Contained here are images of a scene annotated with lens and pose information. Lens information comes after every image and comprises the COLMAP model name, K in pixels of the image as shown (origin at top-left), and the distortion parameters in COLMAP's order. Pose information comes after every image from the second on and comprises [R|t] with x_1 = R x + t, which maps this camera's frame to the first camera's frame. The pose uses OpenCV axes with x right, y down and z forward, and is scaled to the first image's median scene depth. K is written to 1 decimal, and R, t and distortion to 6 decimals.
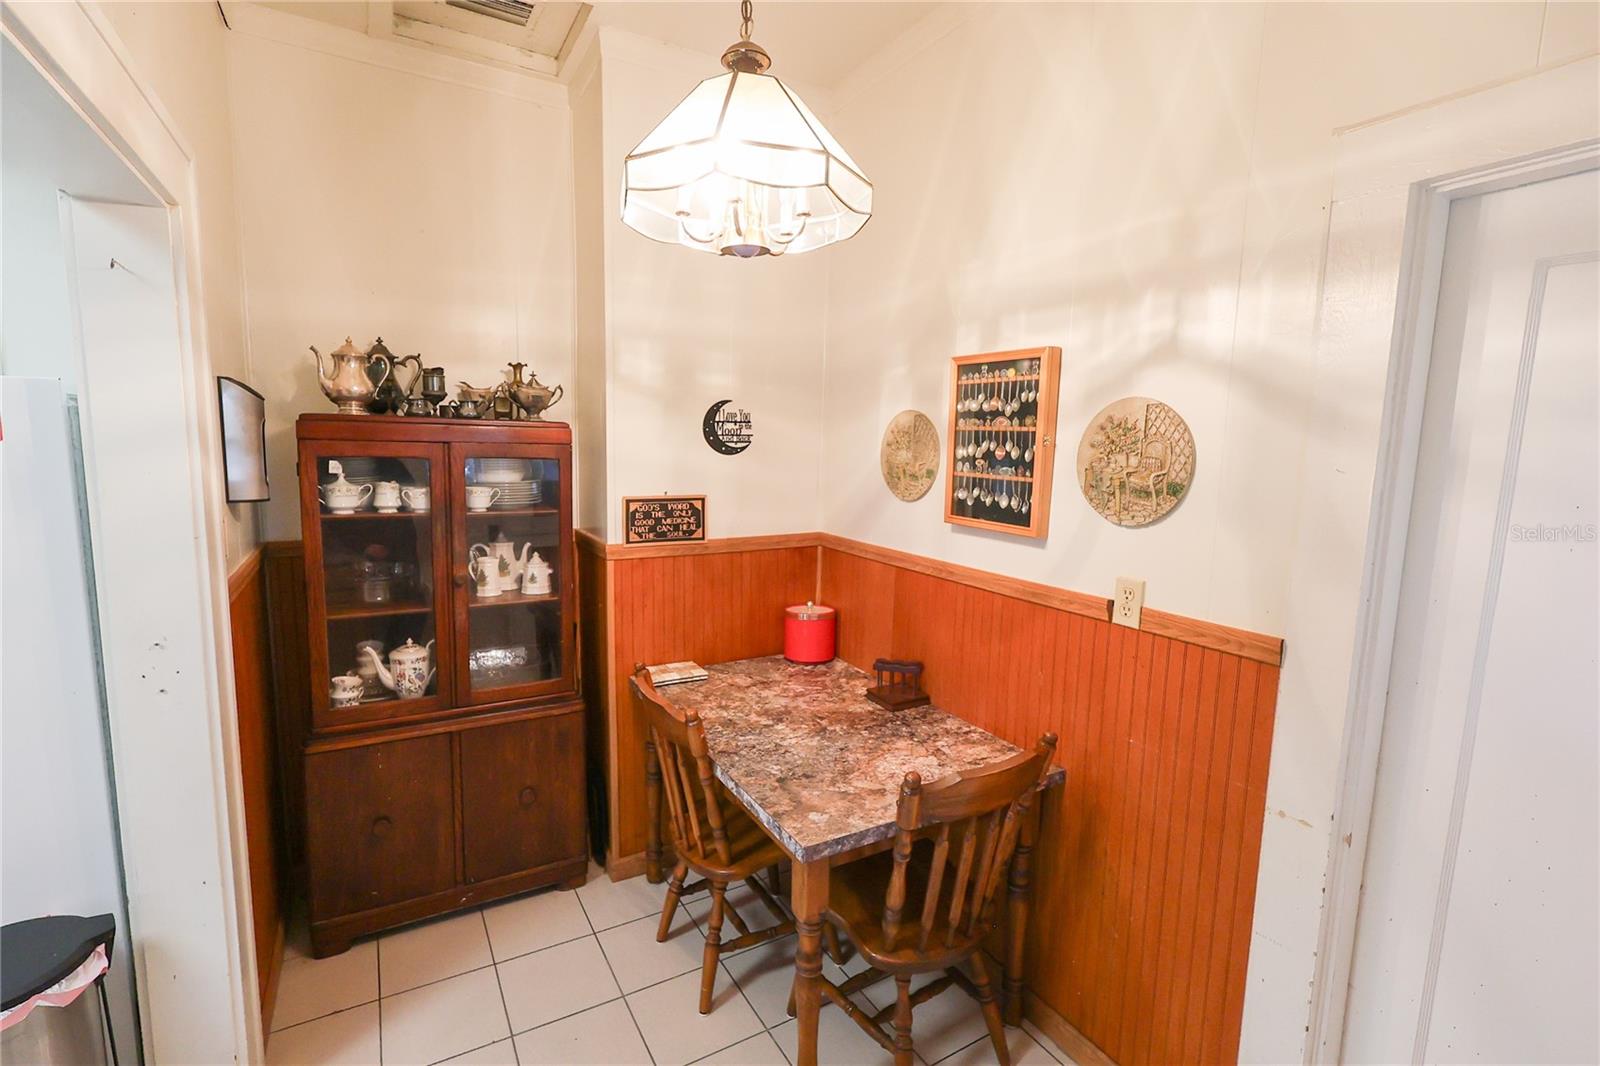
lens RADIAL K [[741.0, 0, 795.2], [0, 741.0, 529.0], [0, 0, 1]] dist [-0.003429, 0.000490]
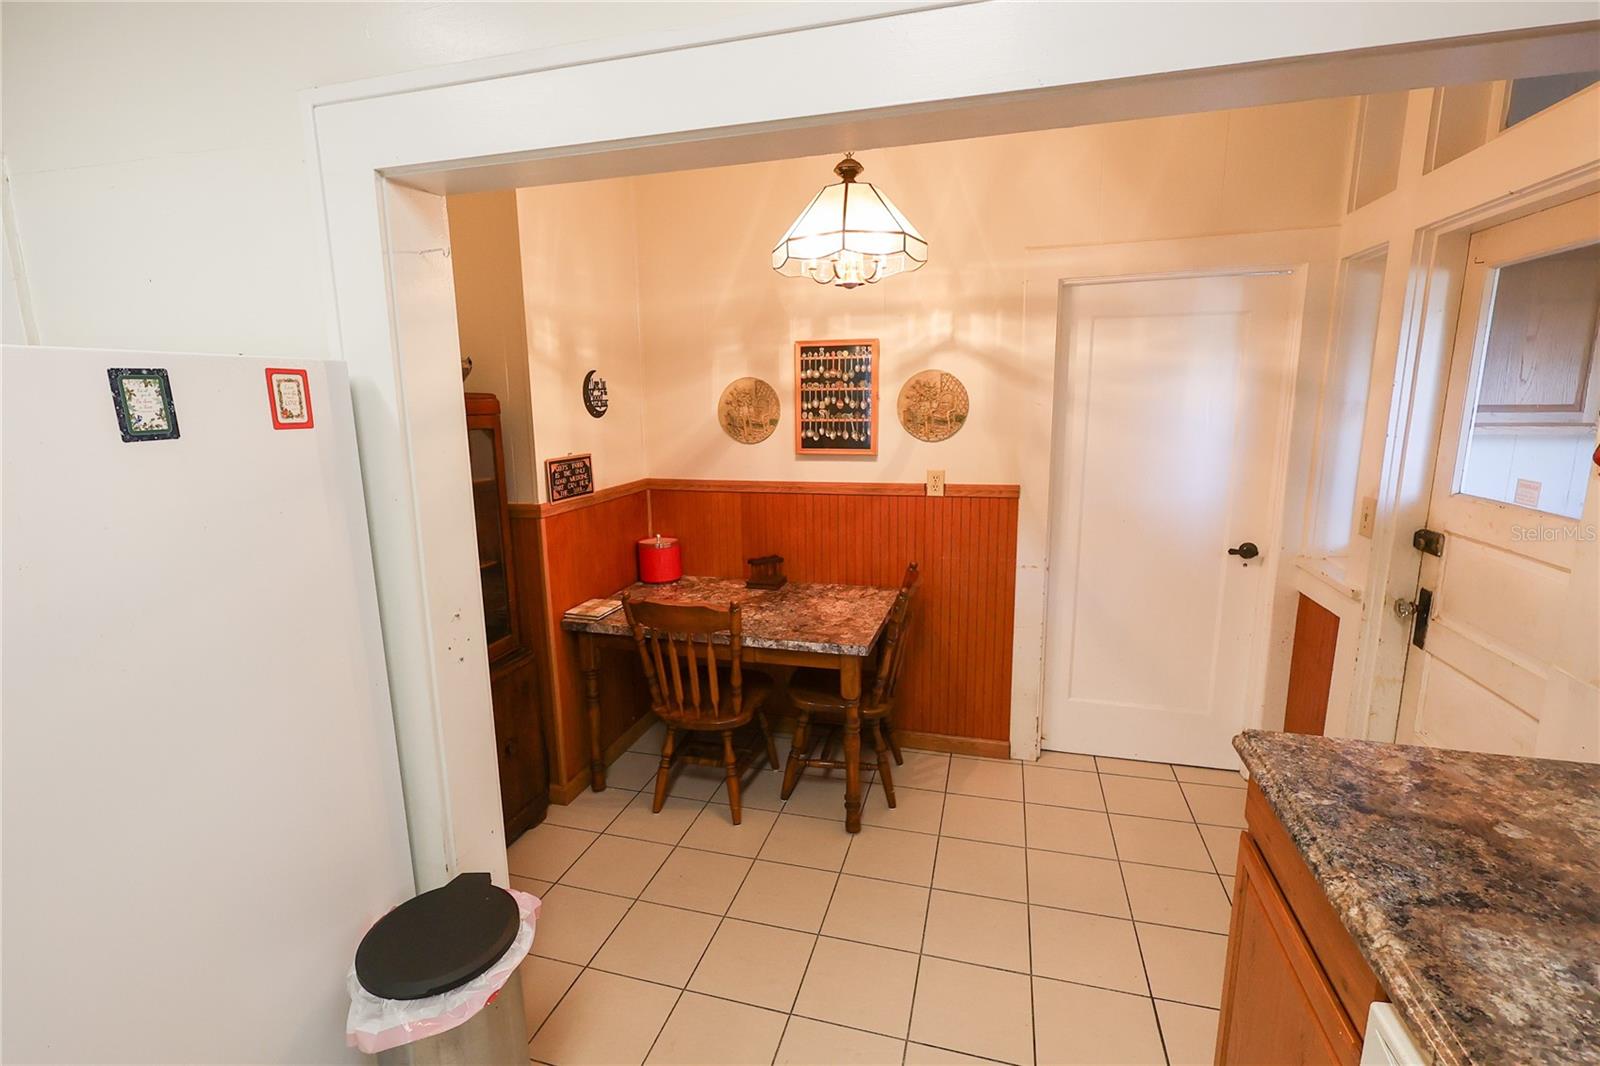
lens RADIAL K [[741.0, 0, 794.3], [0, 741.0, 527.7], [0, 0, 1]] dist [-0.003429, 0.000490]
pose [[0.713411, -0.152703, 0.683906, -0.866397], [0.117114, 0.988223, 0.098485, -0.010246], [-0.690891, 0.009835, 0.722892, -0.063959]]
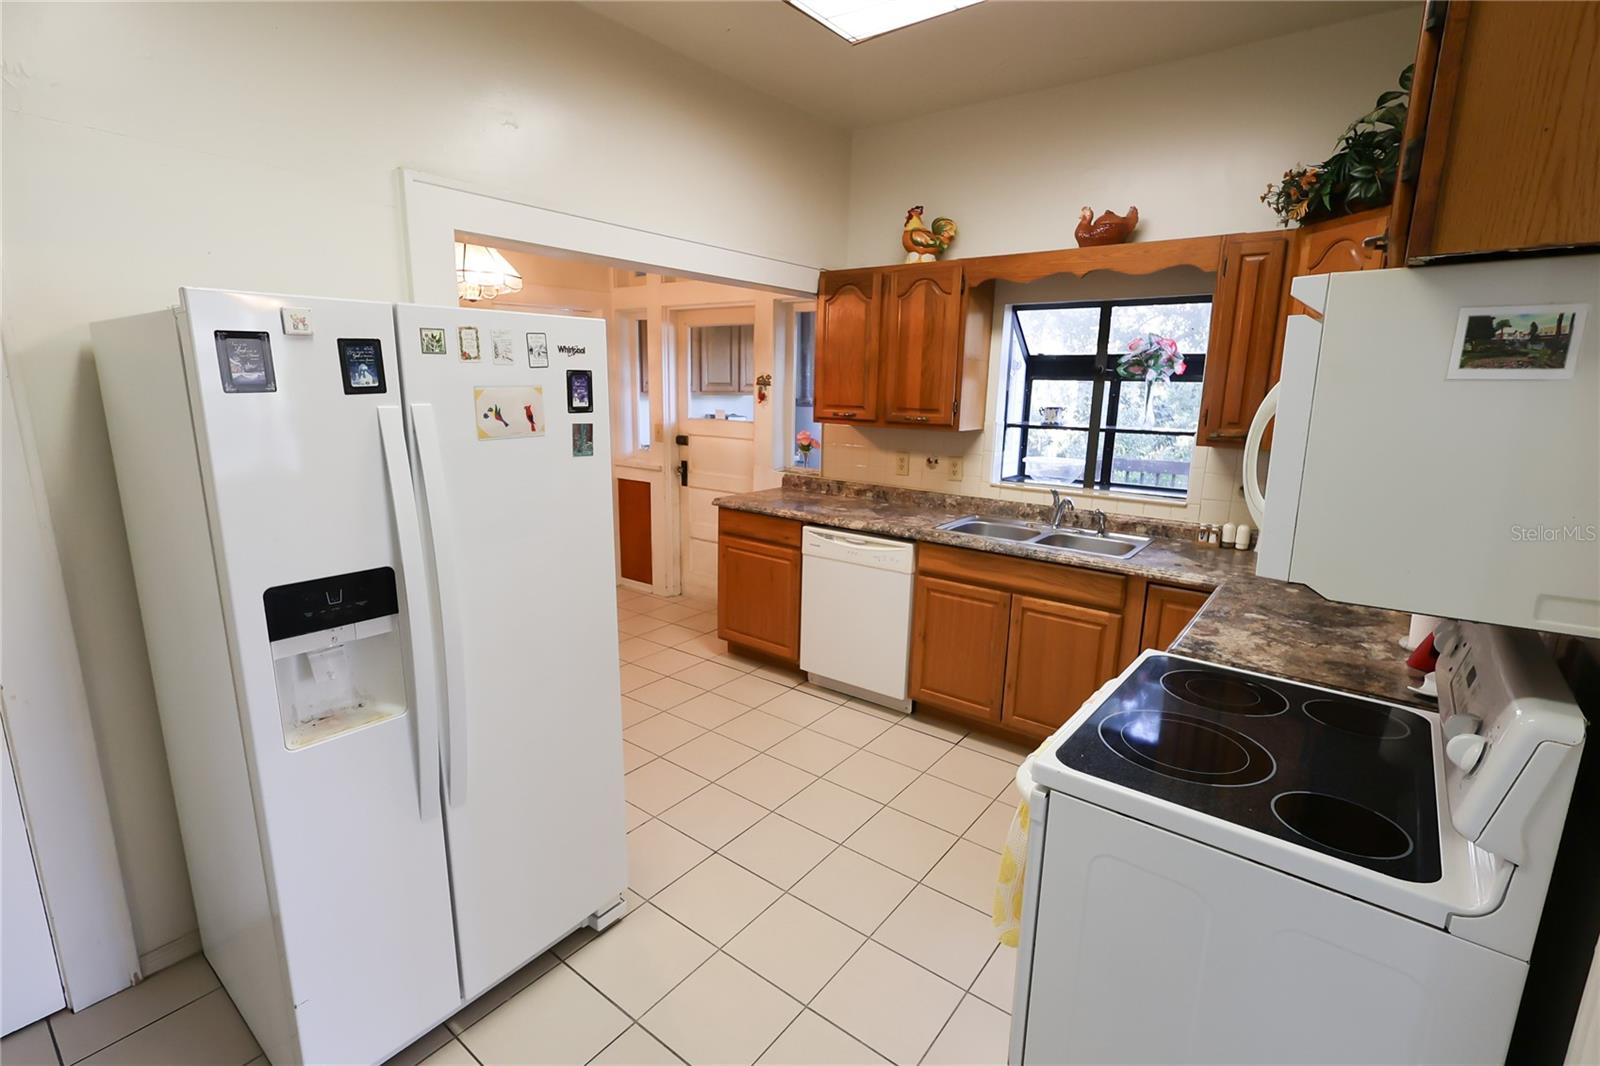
lens RADIAL K [[741.0, 0, 798.2], [0, 741.0, 539.5], [0, 0, 1]] dist [-0.003429, 0.000490]
pose [[-0.375132, -0.221563, 0.900103, -2.242206], [0.101826, 0.955290, 0.277585, -0.139886], [-0.921362, 0.195785, -0.335799, 0.782030]]
